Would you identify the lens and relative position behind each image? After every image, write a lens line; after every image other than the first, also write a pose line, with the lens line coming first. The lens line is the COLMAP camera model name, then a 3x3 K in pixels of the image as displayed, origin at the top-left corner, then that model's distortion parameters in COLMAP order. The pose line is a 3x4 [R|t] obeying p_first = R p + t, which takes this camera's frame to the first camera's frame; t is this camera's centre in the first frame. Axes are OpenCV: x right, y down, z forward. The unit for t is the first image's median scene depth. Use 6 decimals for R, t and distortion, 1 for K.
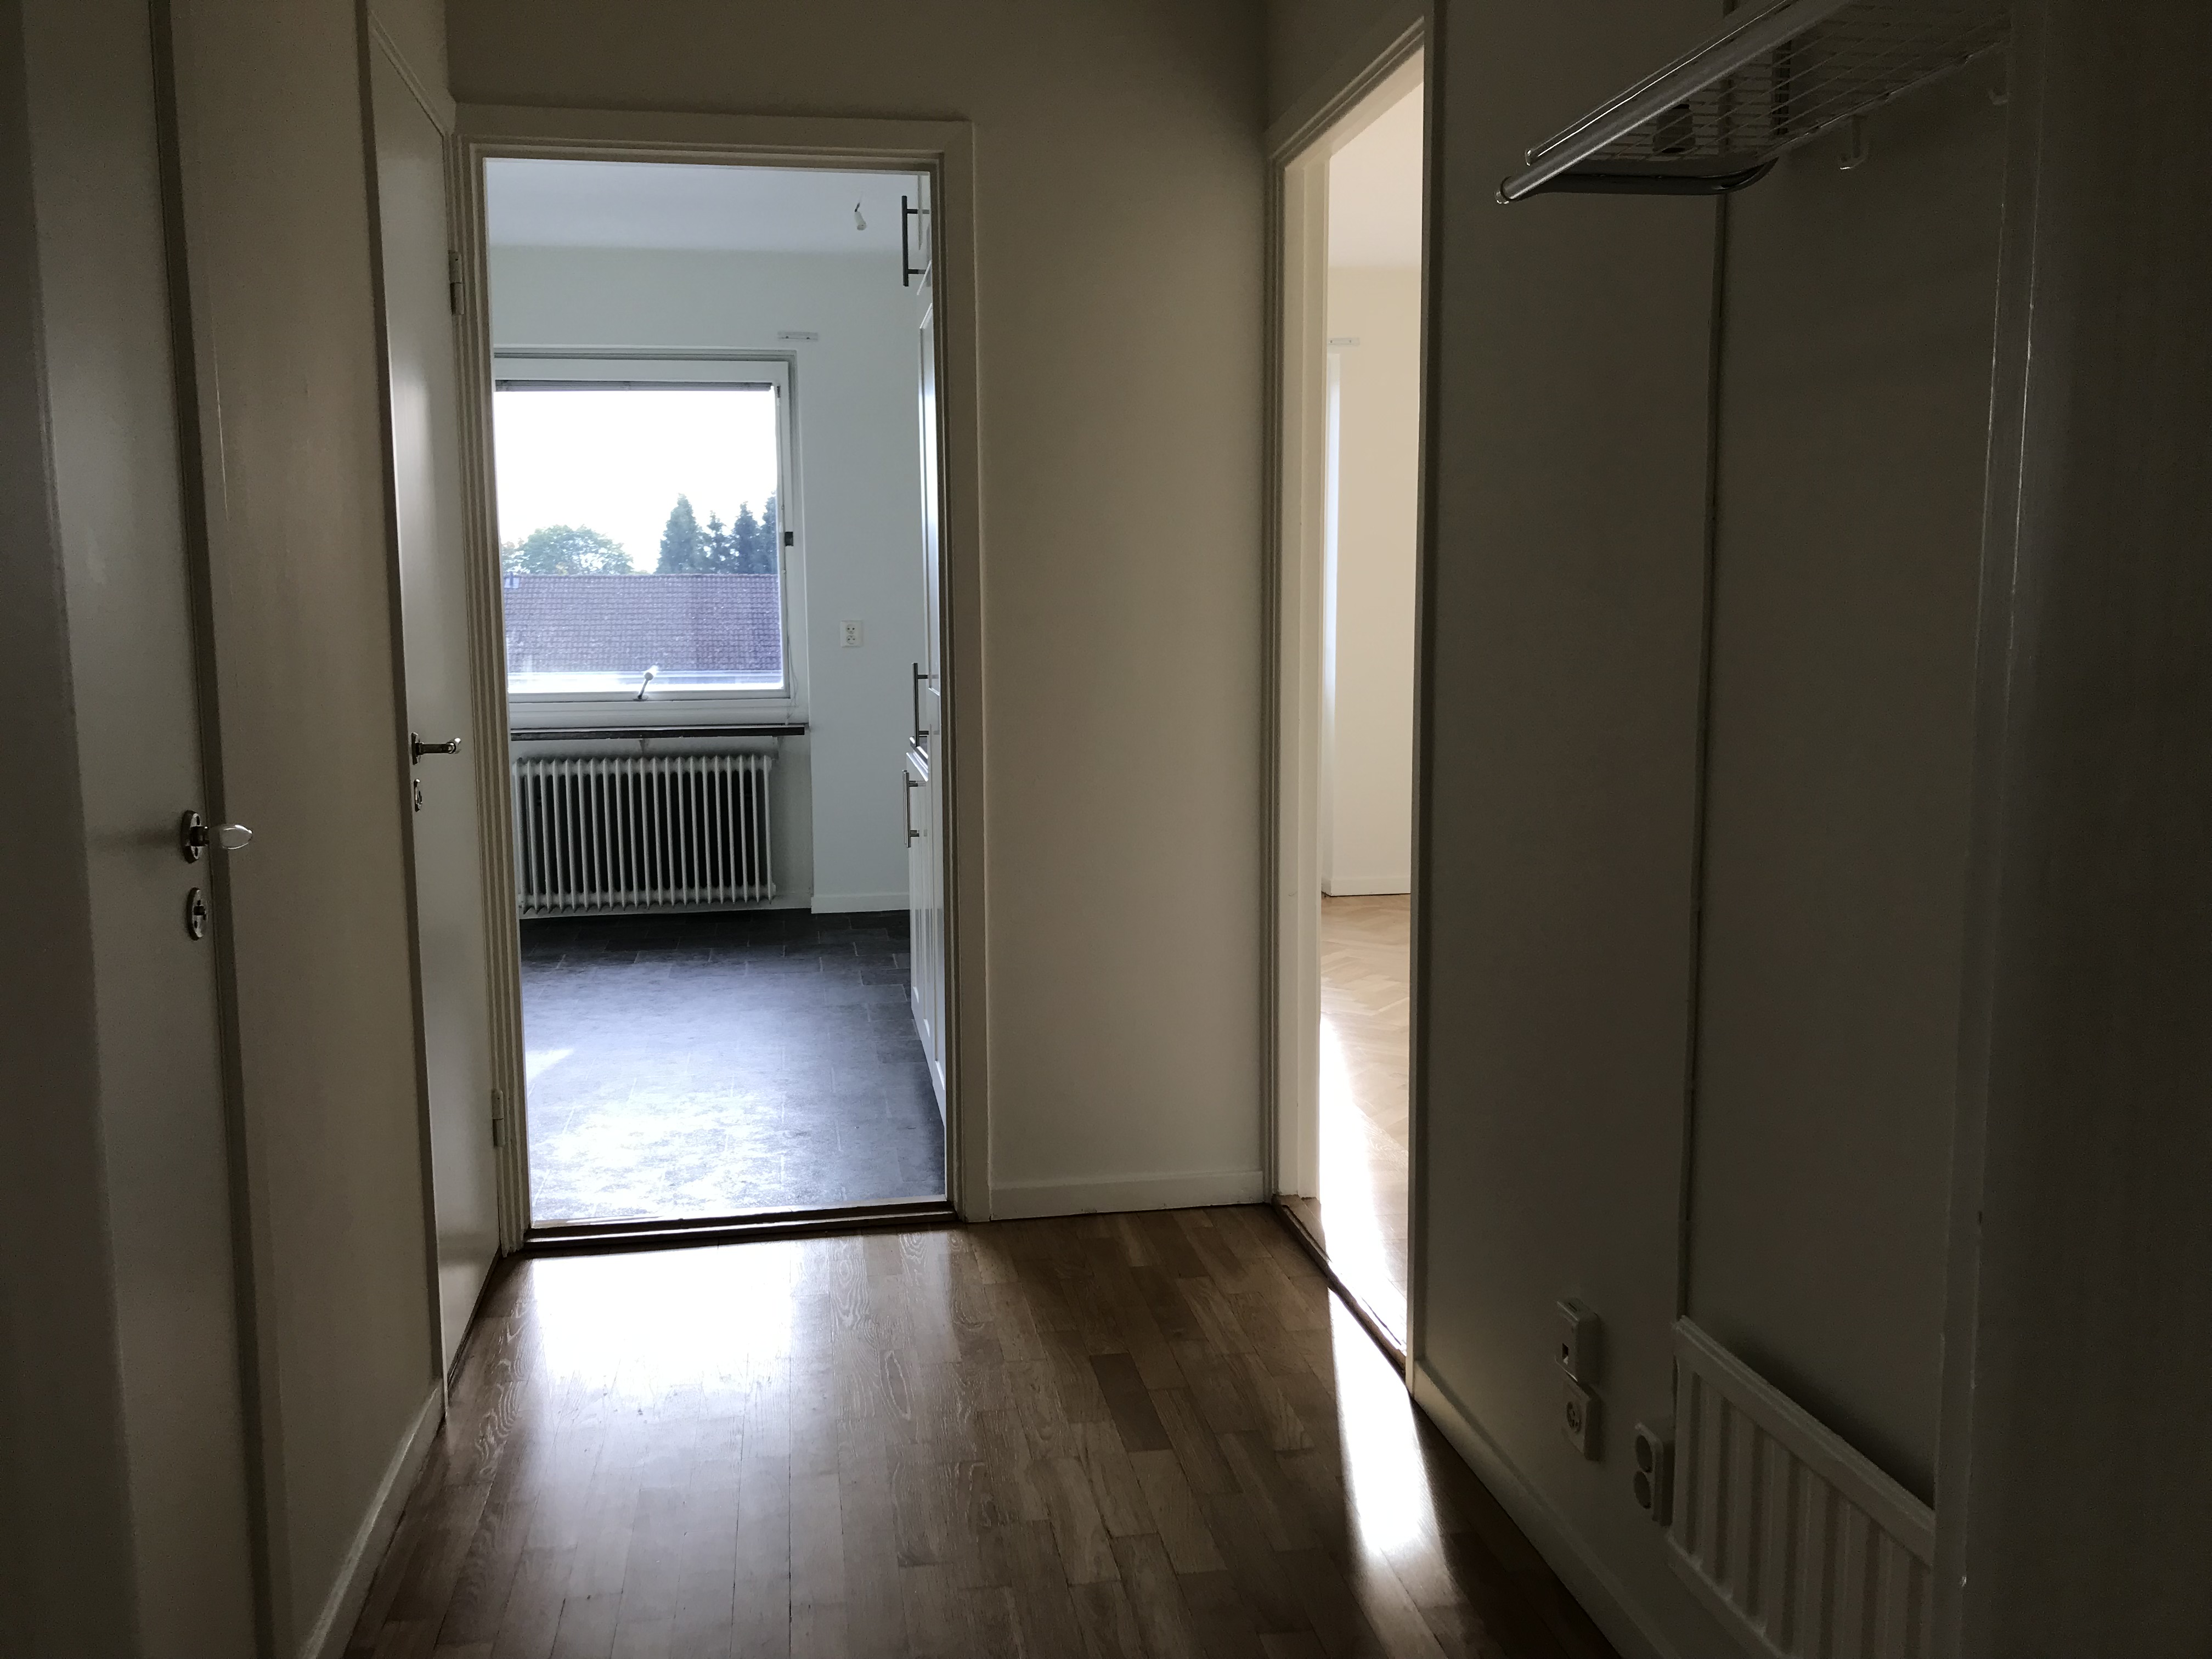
lens RADIAL K [[1781.7, 0, 1101.0], [0, 1781.7, 829.0], [0, 0, 1]] dist [0.014797, 0.010612]
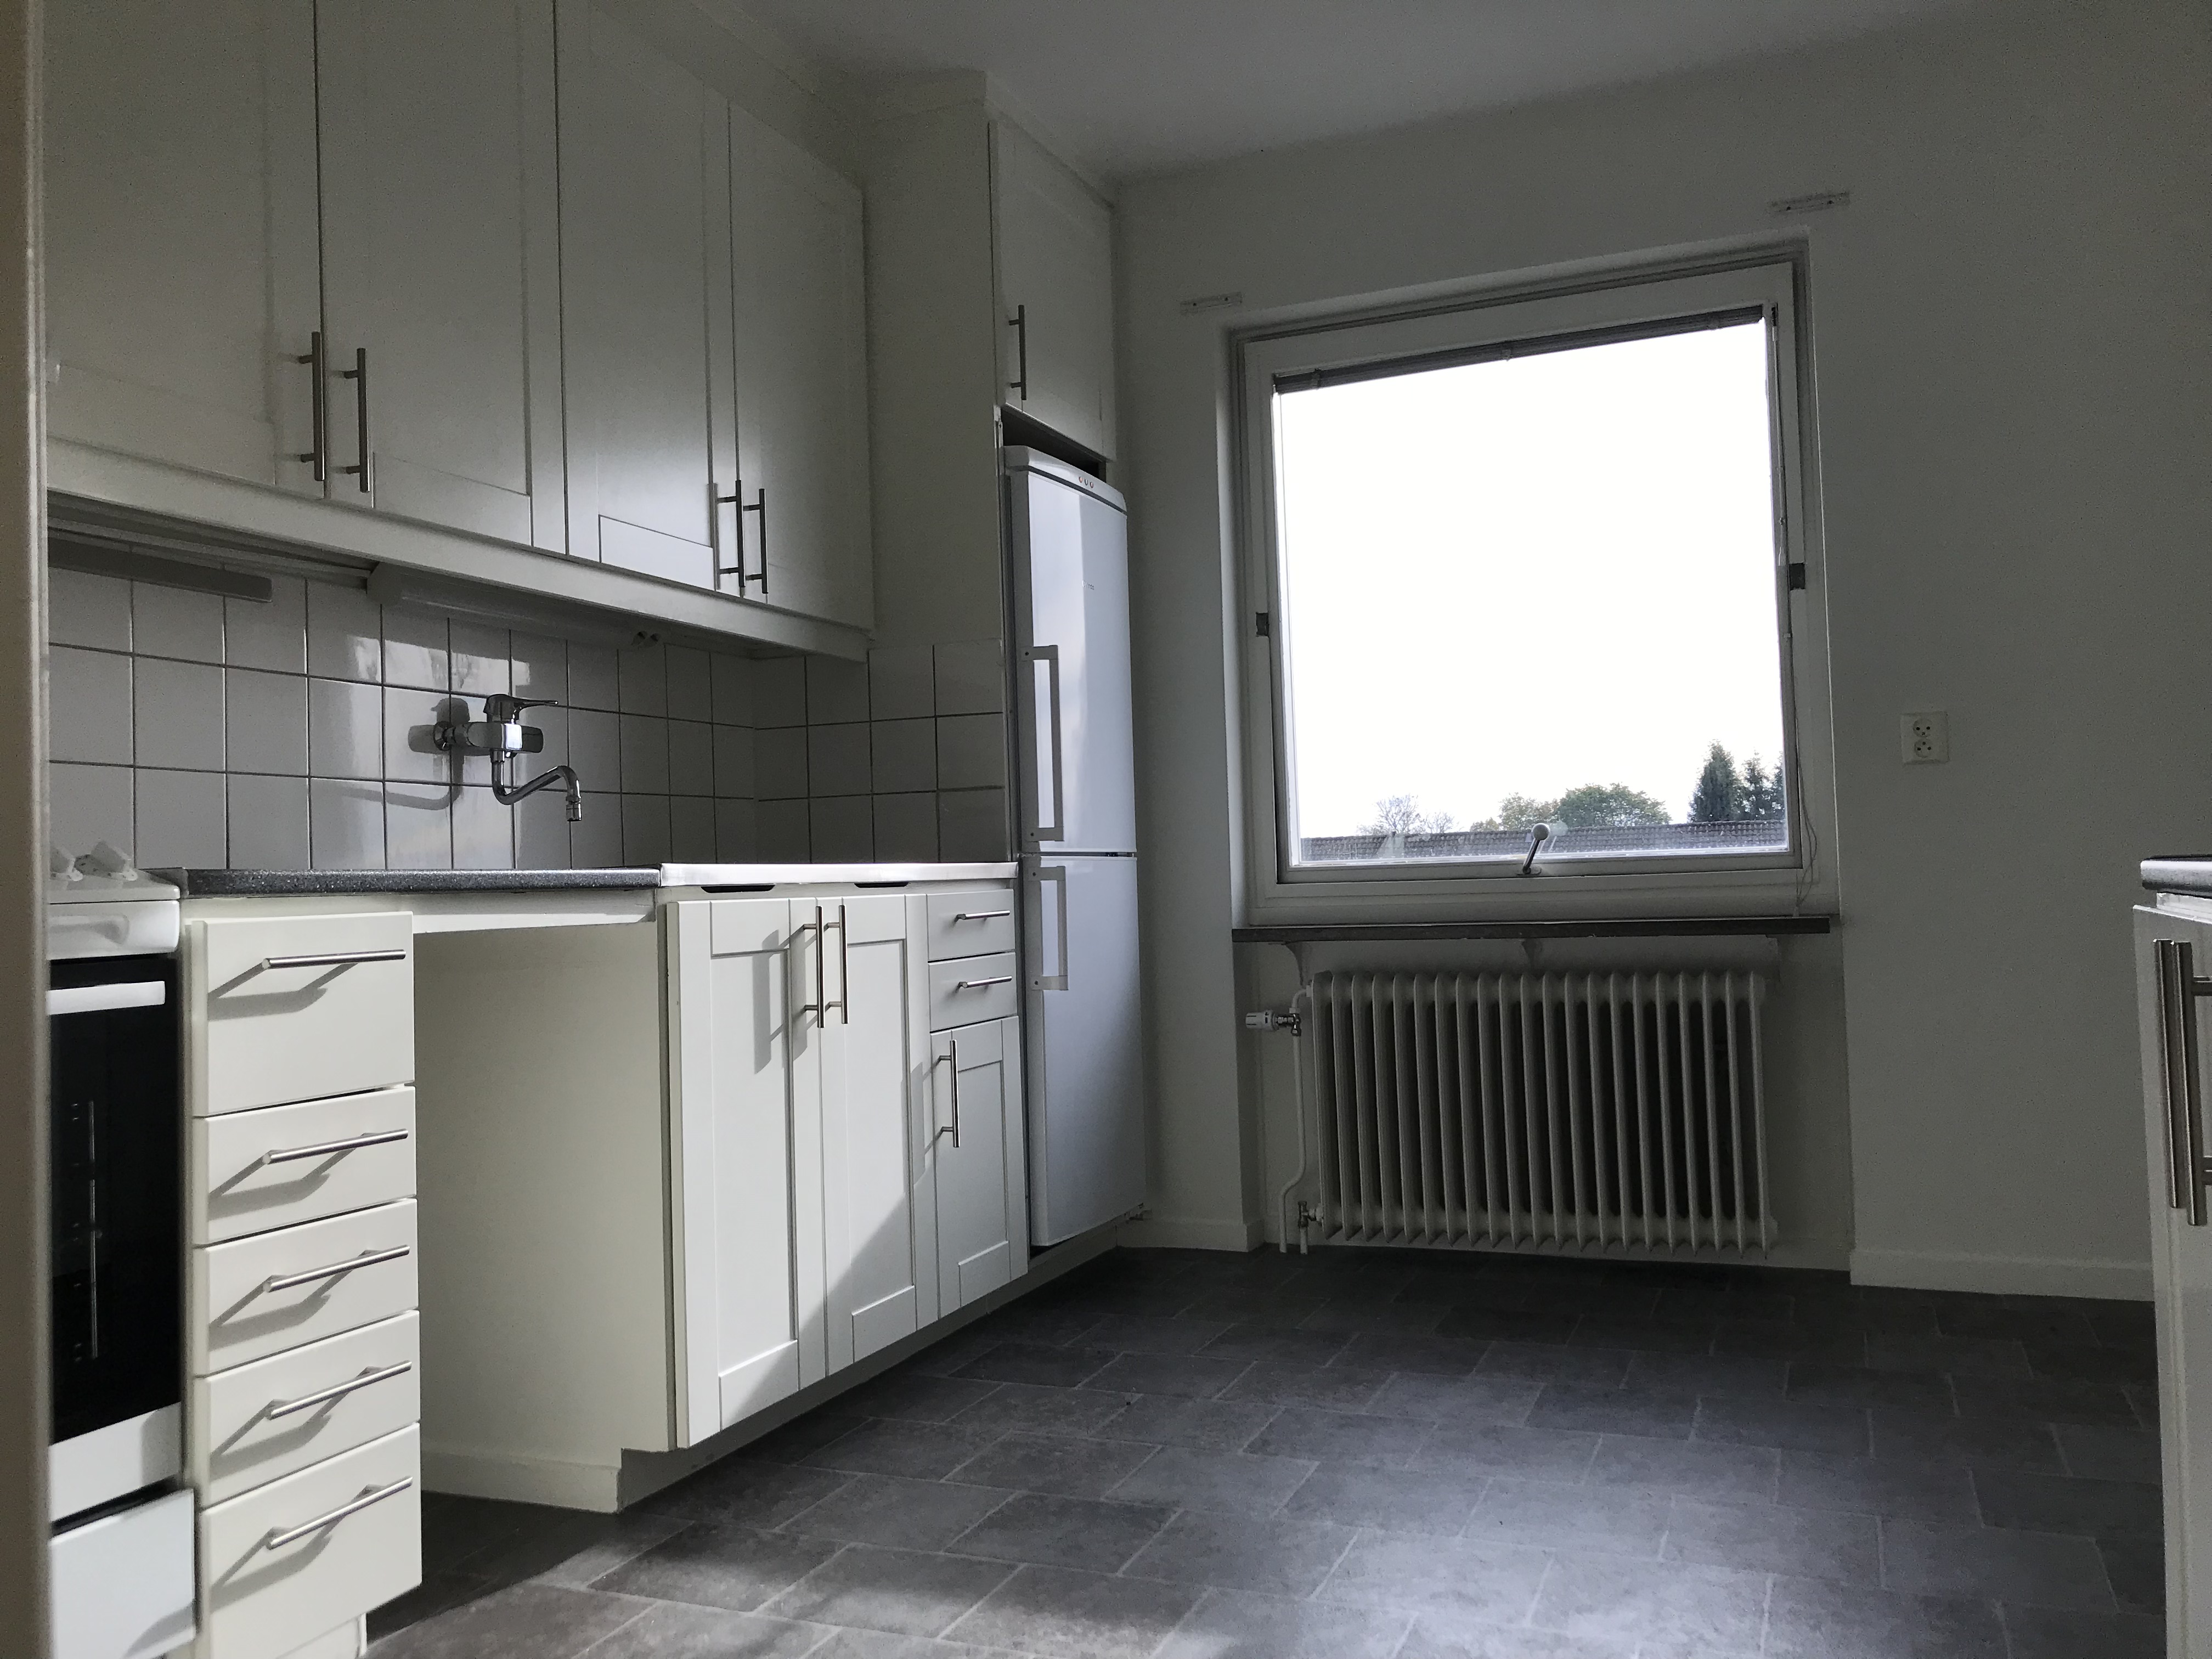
lens RADIAL K [[1781.7, 0, 1095.1], [0, 1781.7, 826.3], [0, 0, 1]] dist [0.014797, 0.010612]
pose [[0.843244, -0.037305, -0.536235, -0.065789], [-0.042781, 0.989767, -0.136131, -0.003544], [0.535826, 0.137732, 0.833019, 0.441746]]
